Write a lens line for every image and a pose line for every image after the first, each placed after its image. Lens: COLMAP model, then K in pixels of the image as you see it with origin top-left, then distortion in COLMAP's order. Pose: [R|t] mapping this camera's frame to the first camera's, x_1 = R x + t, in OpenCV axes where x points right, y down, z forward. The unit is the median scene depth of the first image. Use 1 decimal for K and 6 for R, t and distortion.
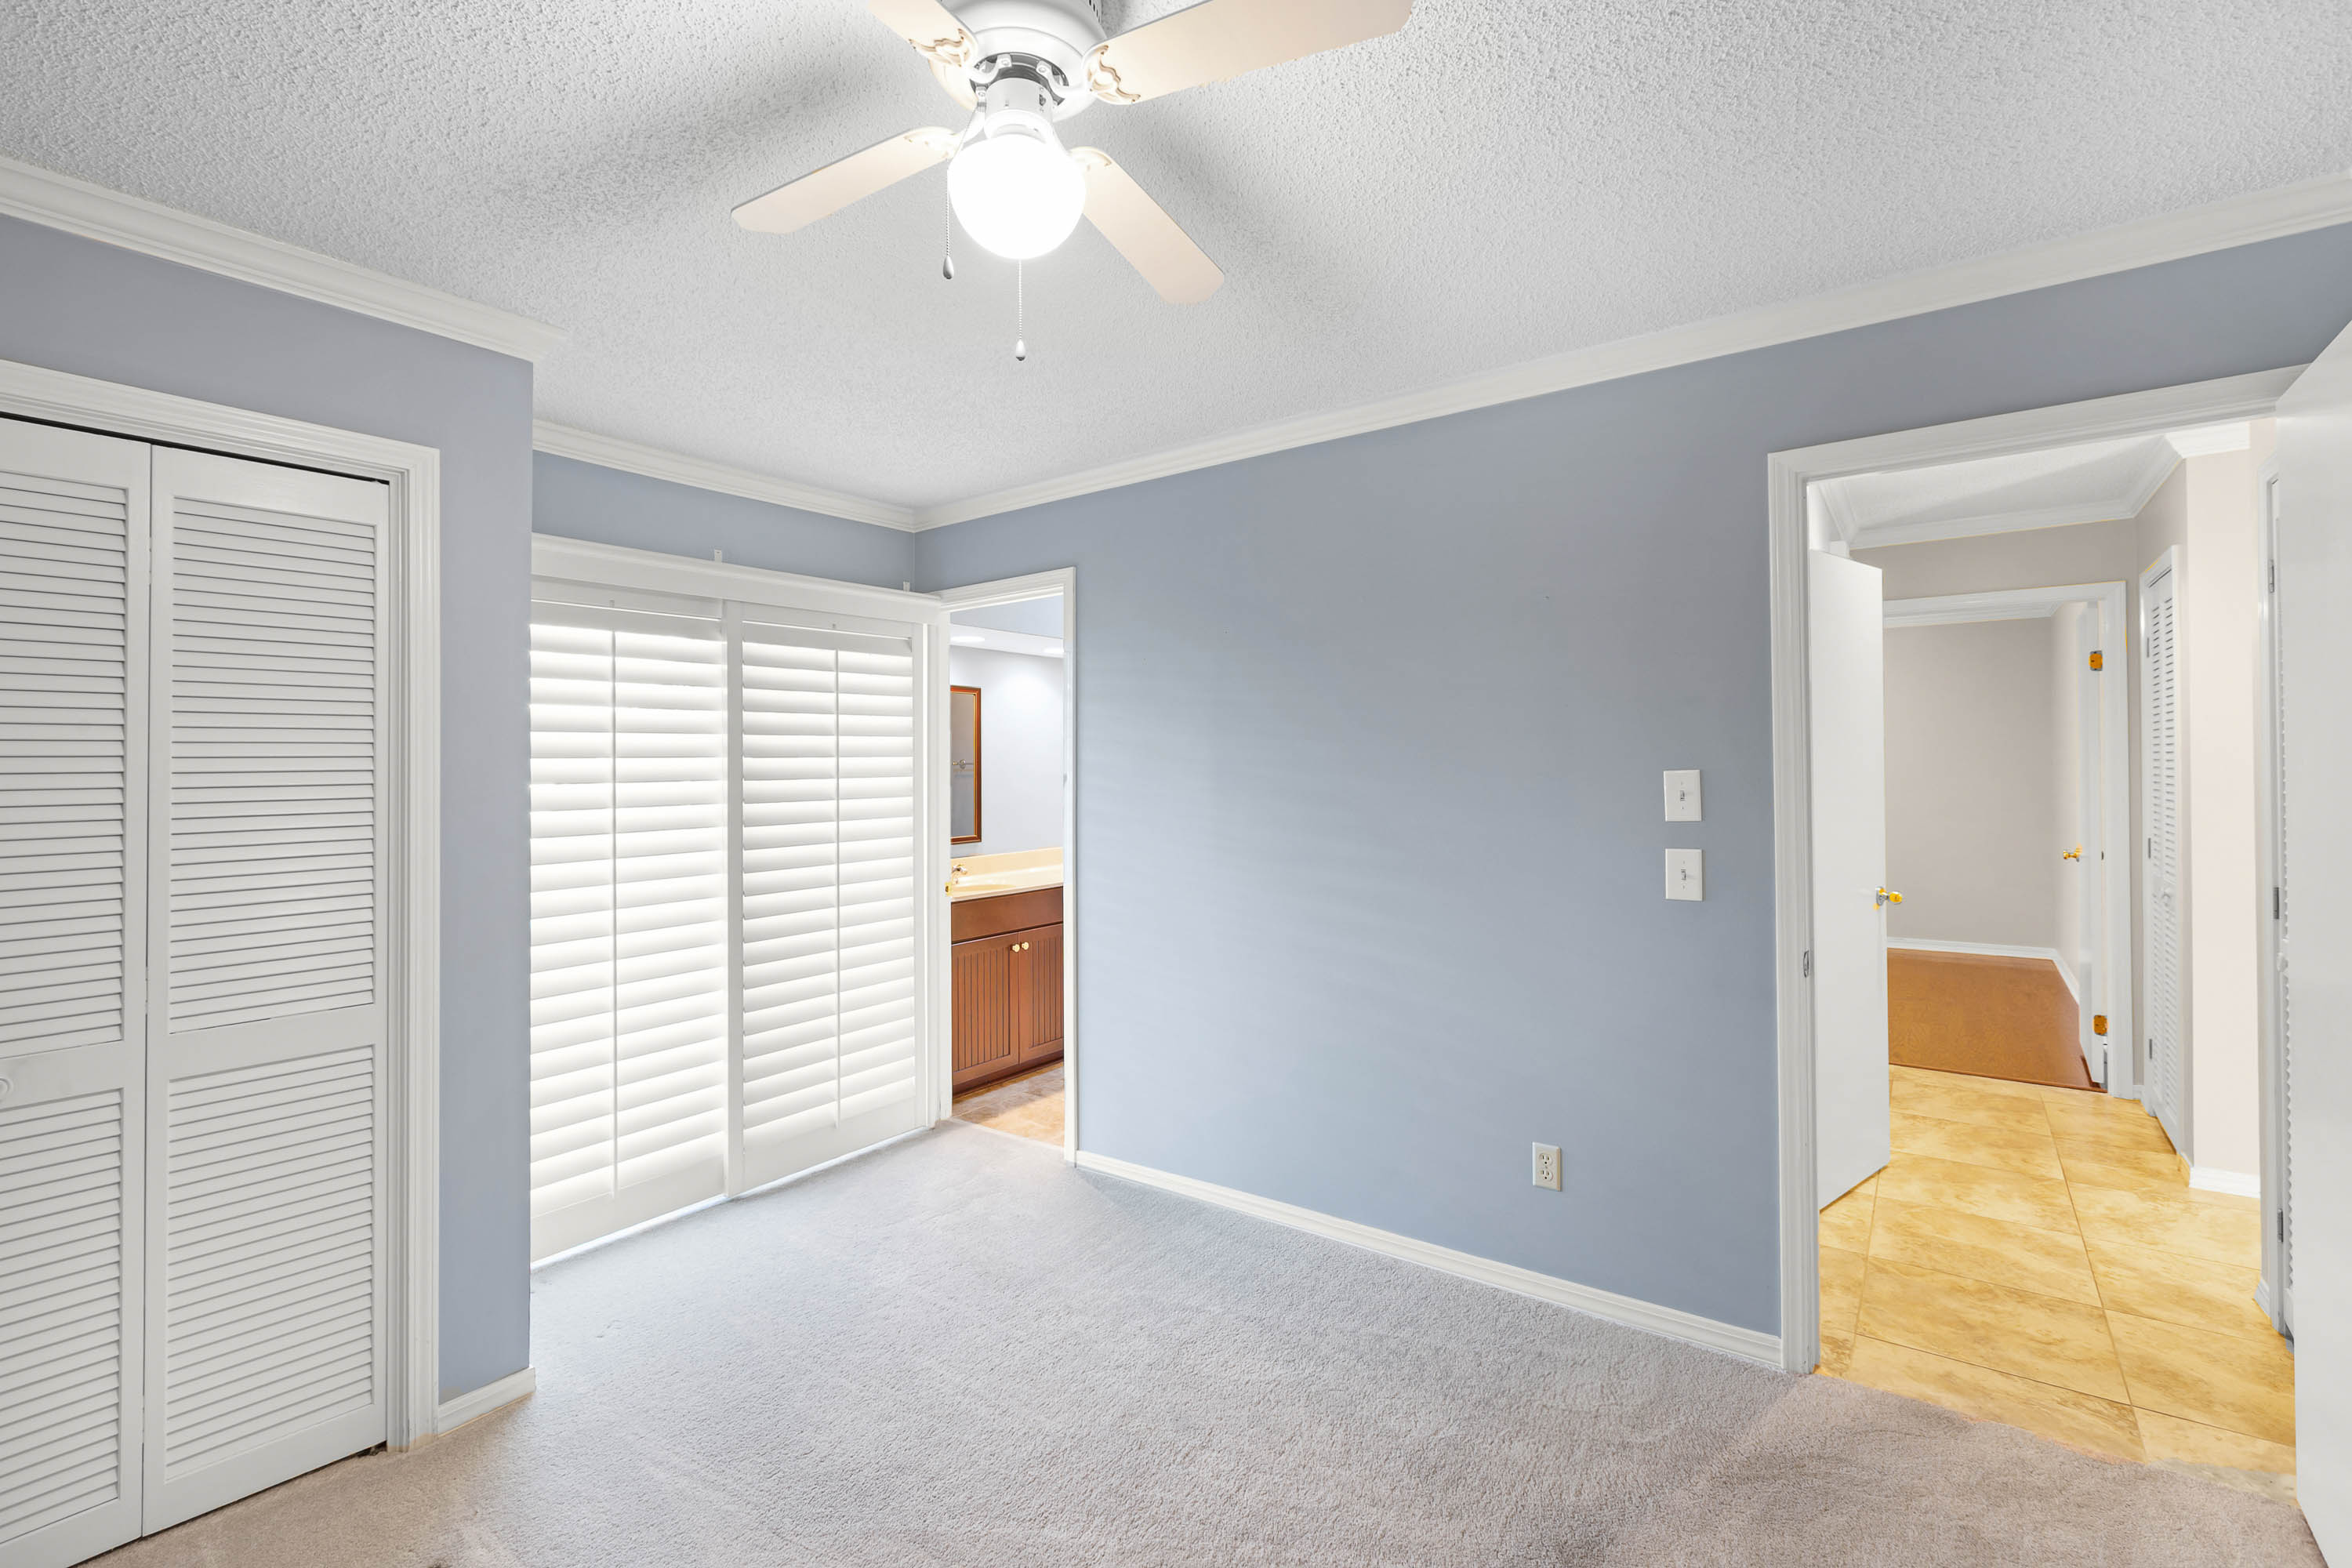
lens RADIAL K [[1049.5, 0, 1171.4], [0, 1049.5, 771.6], [0, 0, 1]] dist [-0.002768, -0.000526]
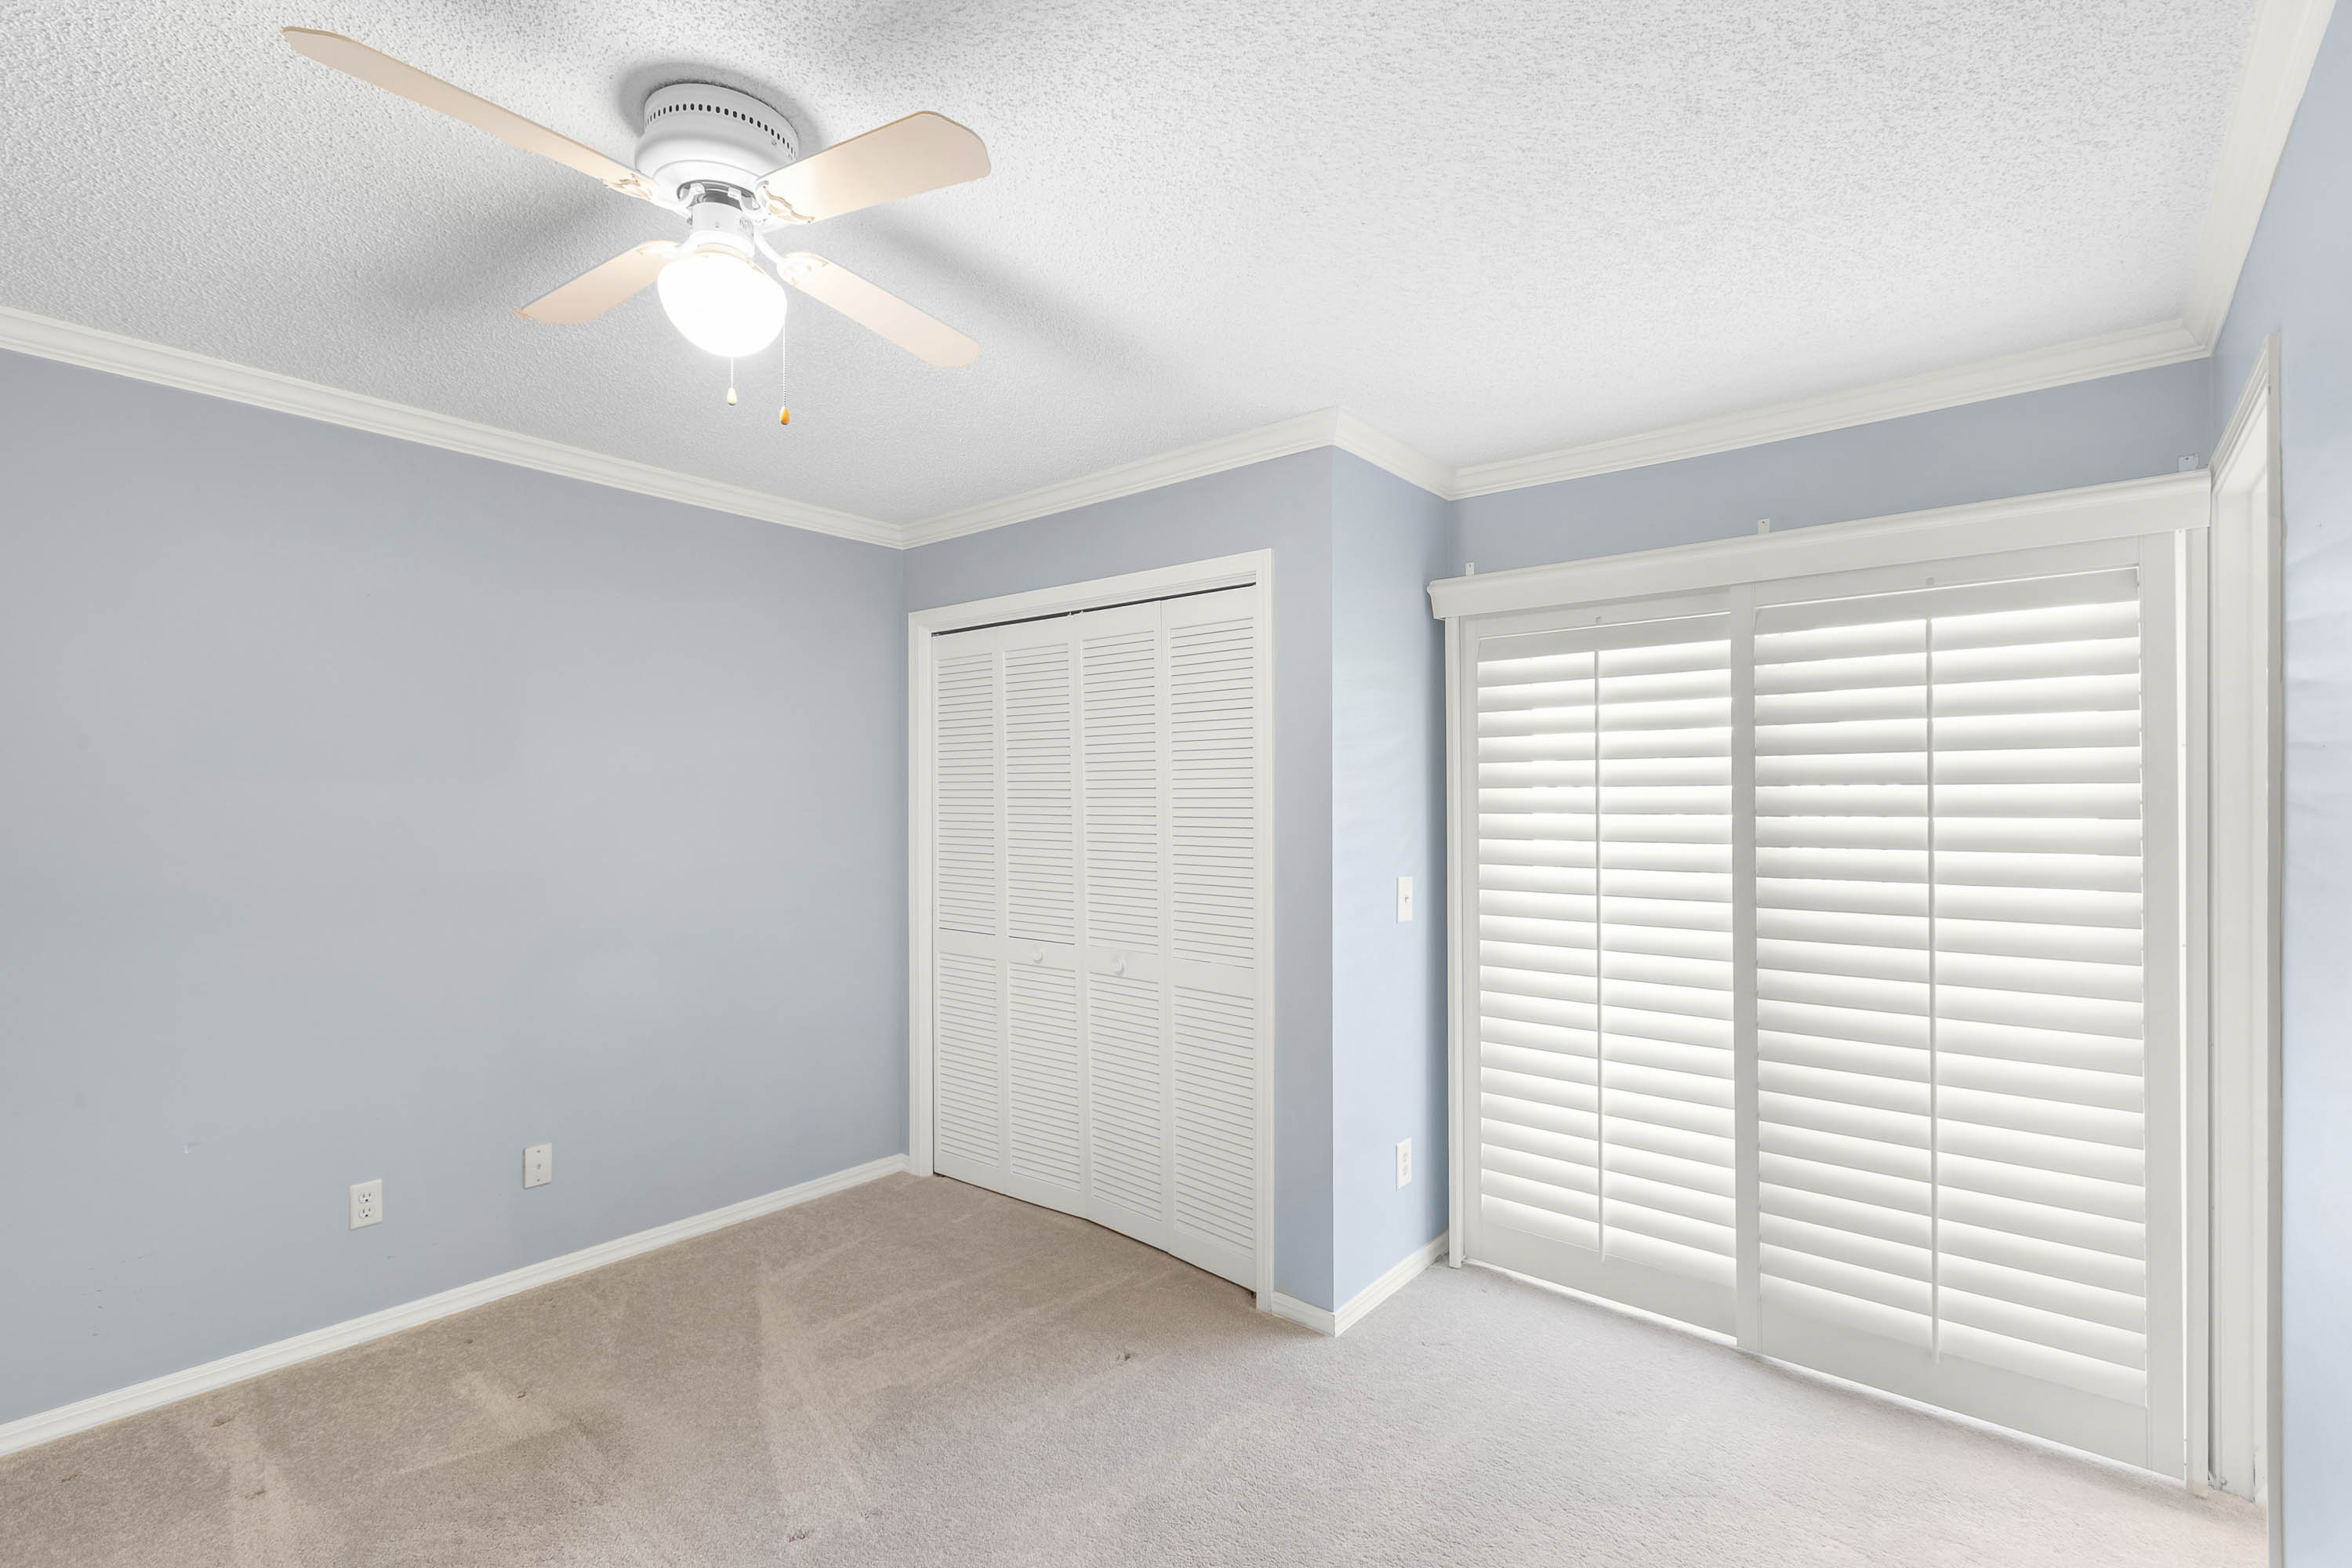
lens RADIAL K [[1049.5, 0, 1184.2], [0, 1049.5, 801.5], [0, 0, 1]] dist [-0.002768, -0.000526]
pose [[-0.072635, 0.015293, -0.997241, 0.385775], [-0.005818, 0.999859, 0.015757, -0.011528], [0.997342, 0.006946, -0.072535, 0.641174]]
